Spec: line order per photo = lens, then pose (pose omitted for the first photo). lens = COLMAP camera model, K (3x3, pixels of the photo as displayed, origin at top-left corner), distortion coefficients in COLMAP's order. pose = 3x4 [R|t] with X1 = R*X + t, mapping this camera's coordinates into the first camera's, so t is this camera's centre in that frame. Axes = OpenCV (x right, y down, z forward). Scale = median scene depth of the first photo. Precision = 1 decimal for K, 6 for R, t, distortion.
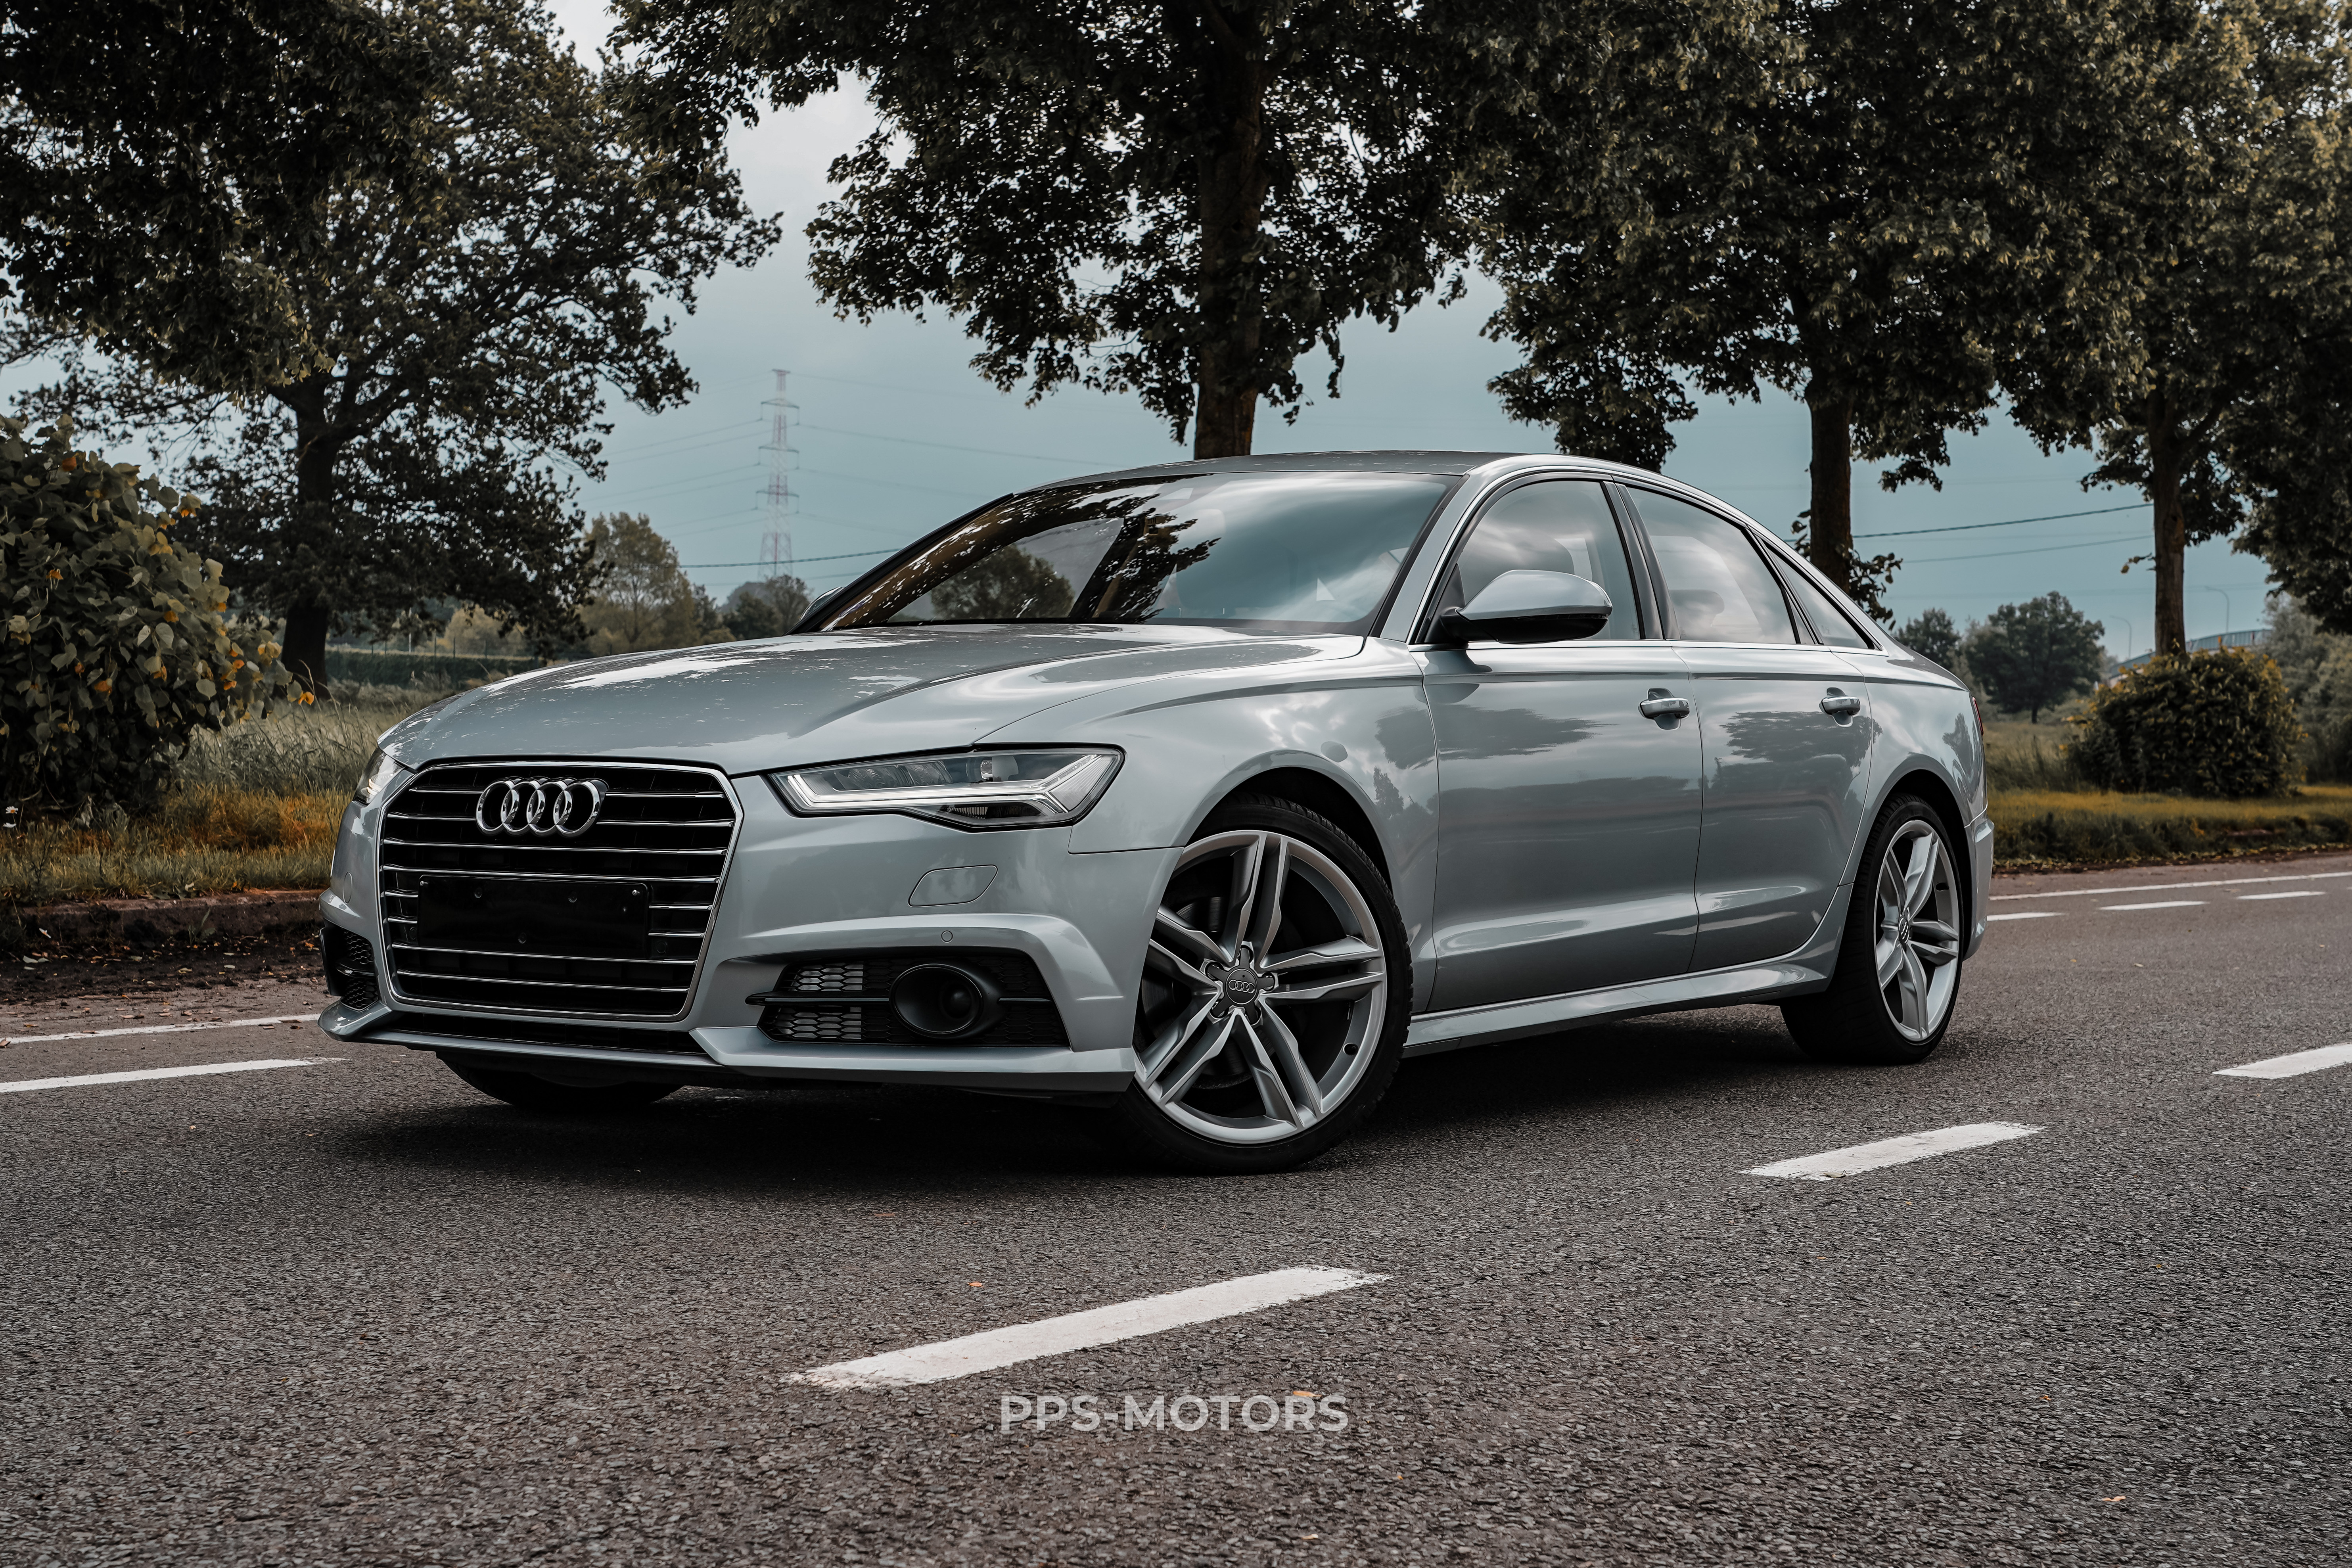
lens RADIAL K [[3670.9, 0, 1176.0], [0, 3670.9, 784.0], [0, 0, 1]] dist [0.064216, 0.093771]
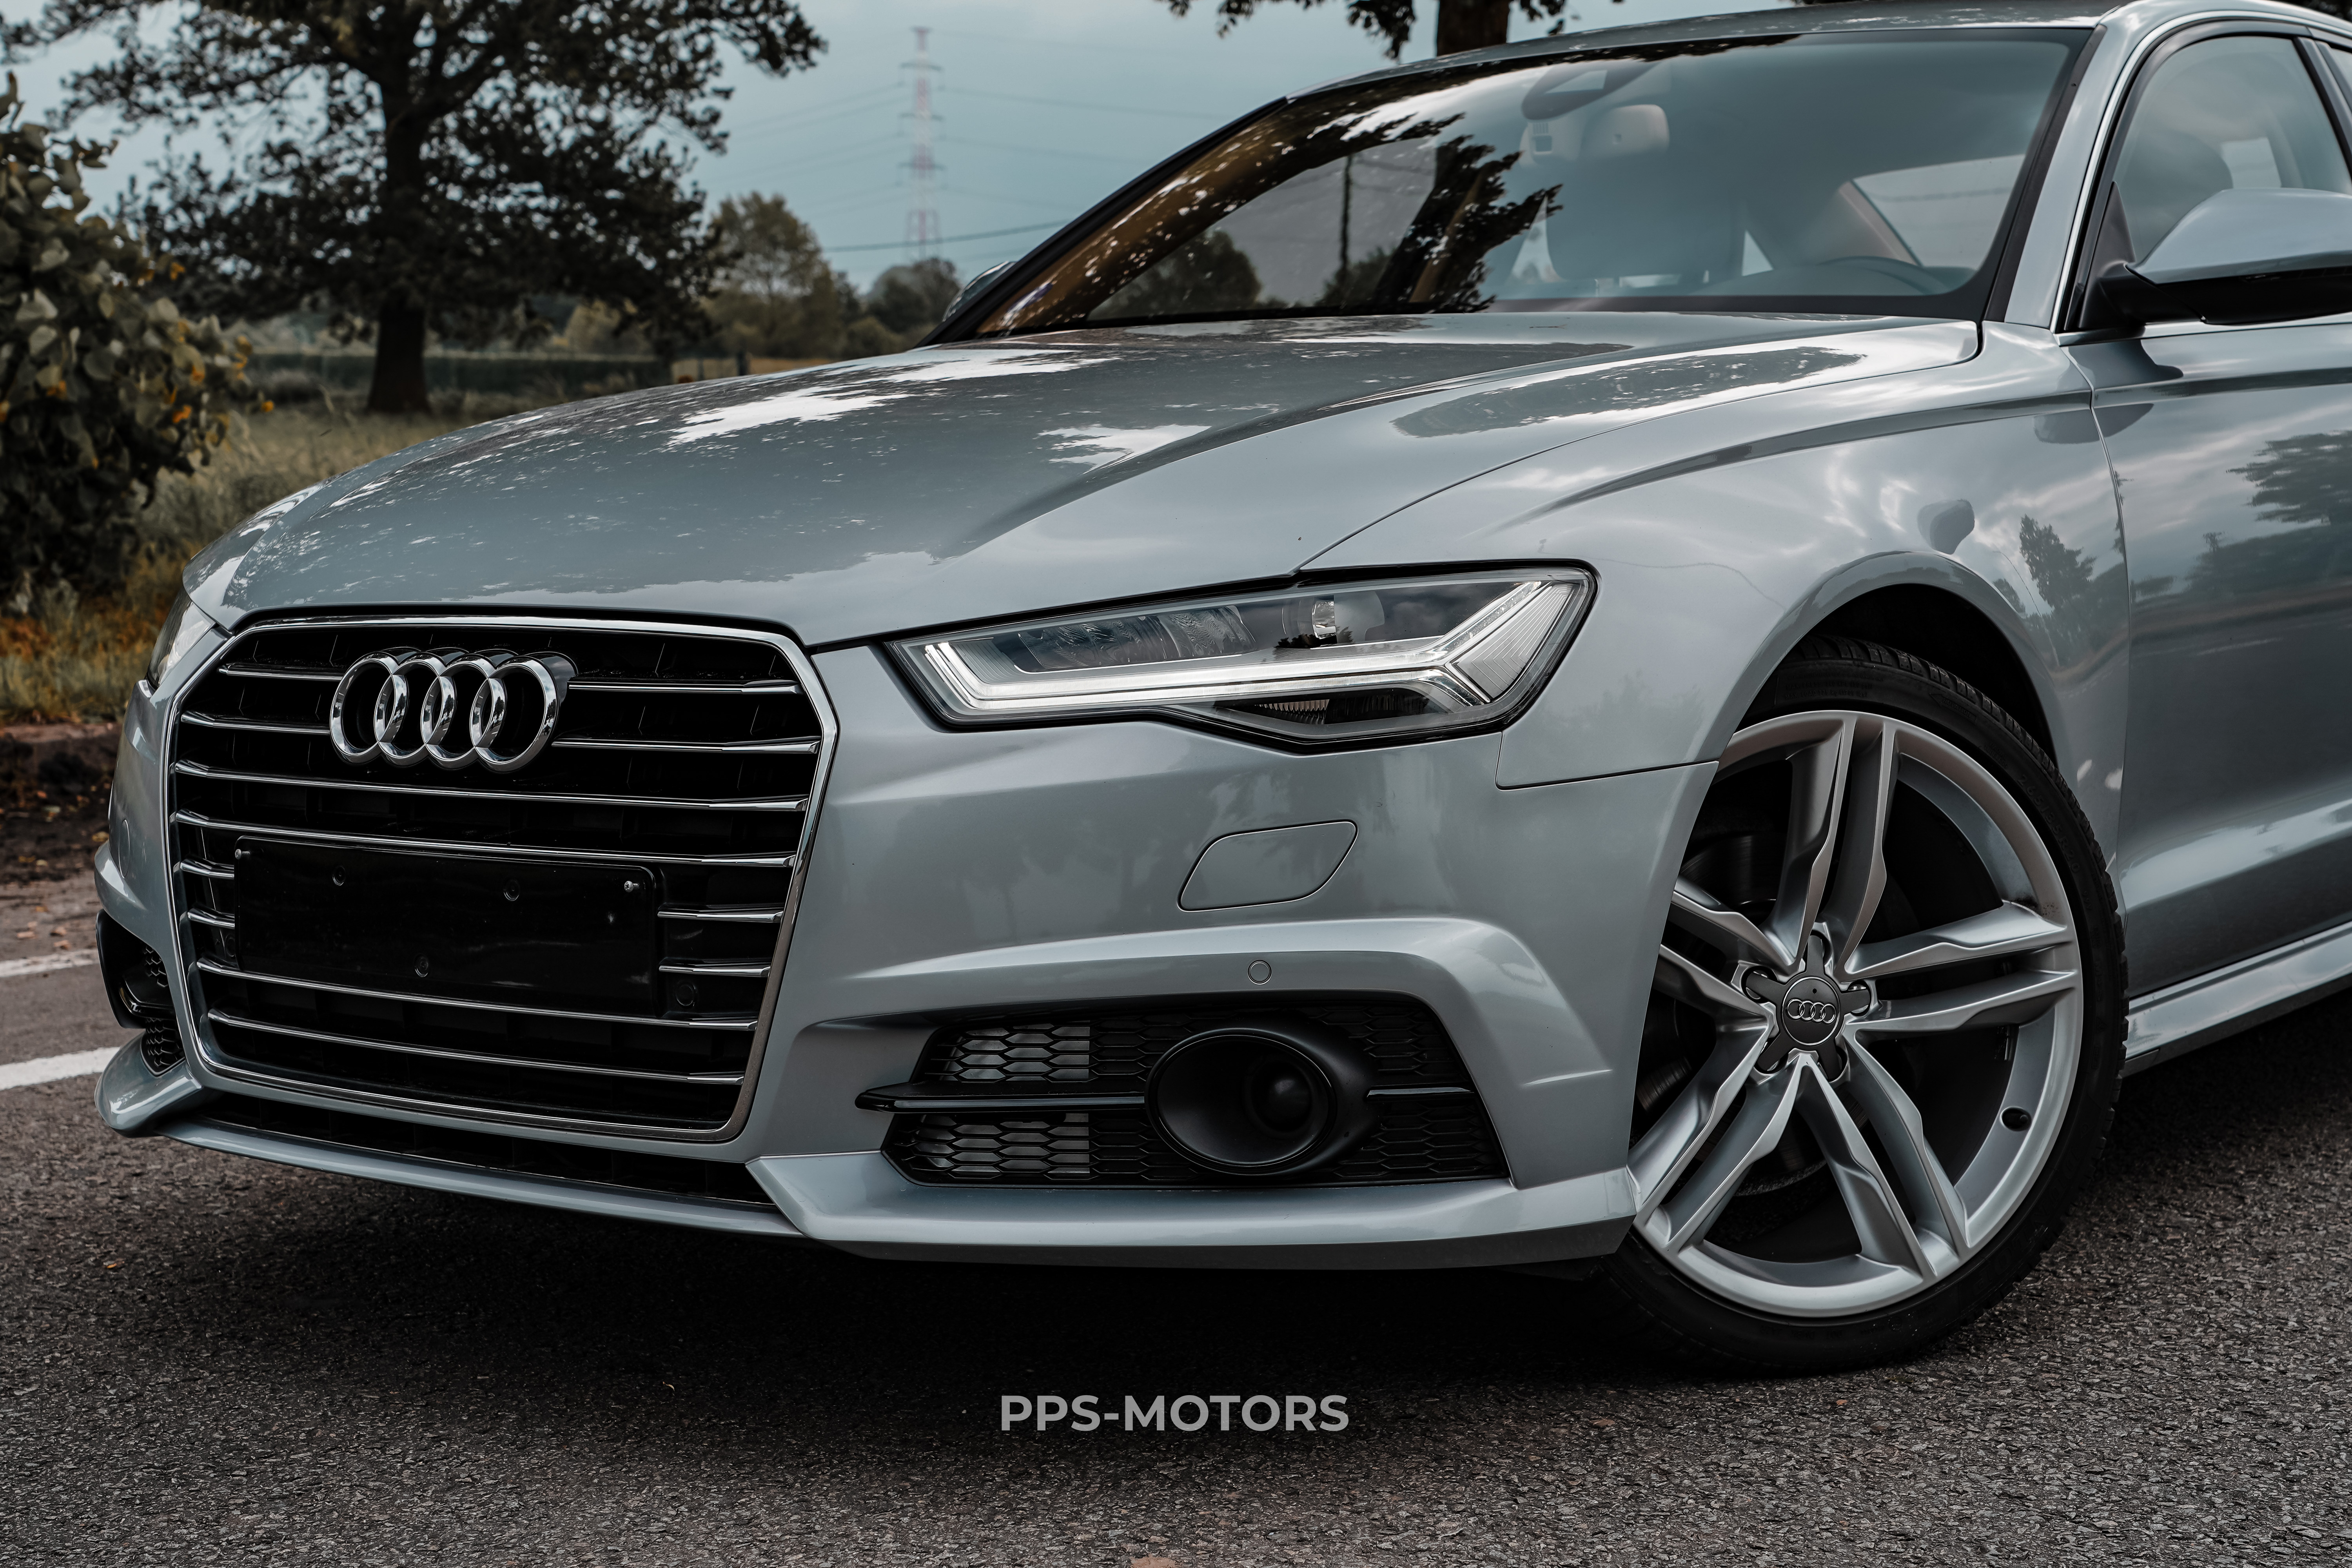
lens RADIAL K [[3782.9, 0, 1176.0], [0, 3782.9, 784.0], [0, 0, 1]] dist [0.079370, -0.154927]
pose [[0.998601, -0.024080, -0.047071, -0.020390], [0.027929, 0.996166, 0.082905, -0.010547], [0.044894, -0.084103, 0.995445, 0.207413]]
